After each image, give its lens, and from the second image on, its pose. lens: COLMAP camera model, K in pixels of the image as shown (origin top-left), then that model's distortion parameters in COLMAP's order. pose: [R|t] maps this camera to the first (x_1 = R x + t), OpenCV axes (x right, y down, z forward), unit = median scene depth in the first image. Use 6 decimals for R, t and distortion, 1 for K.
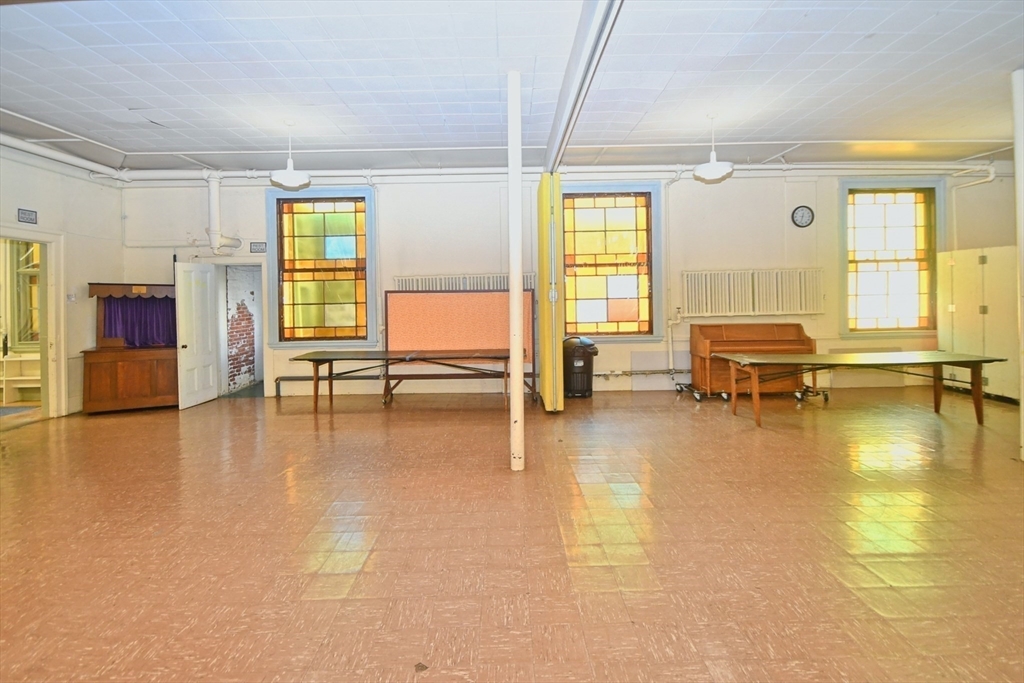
lens RADIAL K [[488.0, 0, 510.6], [0, 488.0, 293.9], [0, 0, 1]] dist [-0.011507, -0.000702]
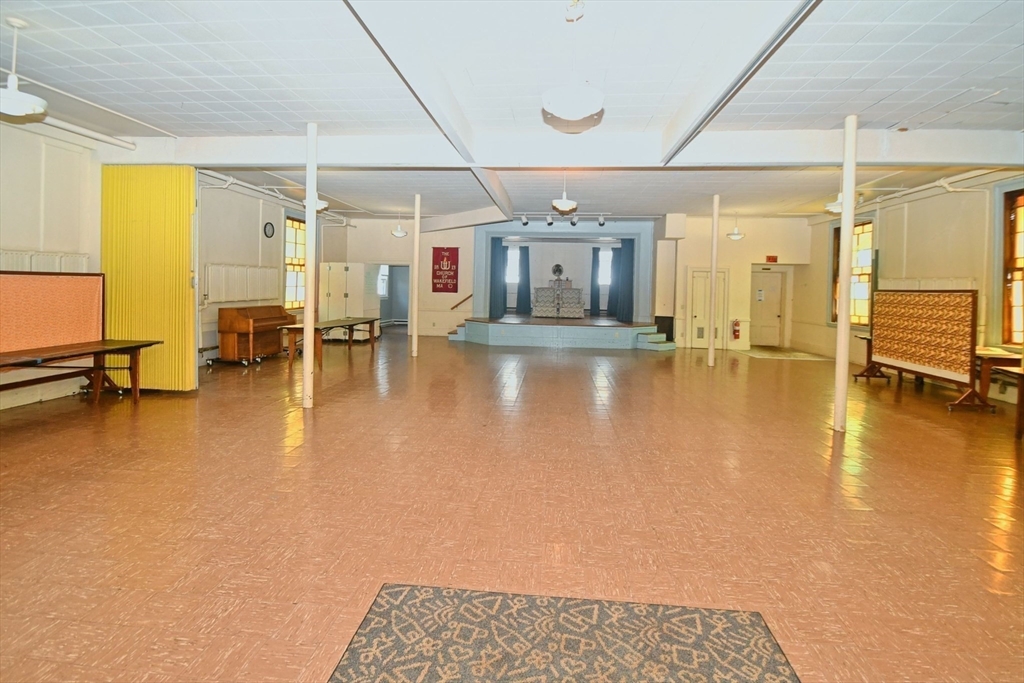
lens RADIAL K [[488.0, 0, 510.6], [0, 488.0, 293.9], [0, 0, 1]] dist [-0.011507, -0.000702]
pose [[0.101287, 0.000560, 0.994857, -0.744821], [-0.016606, 0.999861, 0.001127, 0.012843], [-0.994719, -0.016635, 0.101282, 0.158584]]
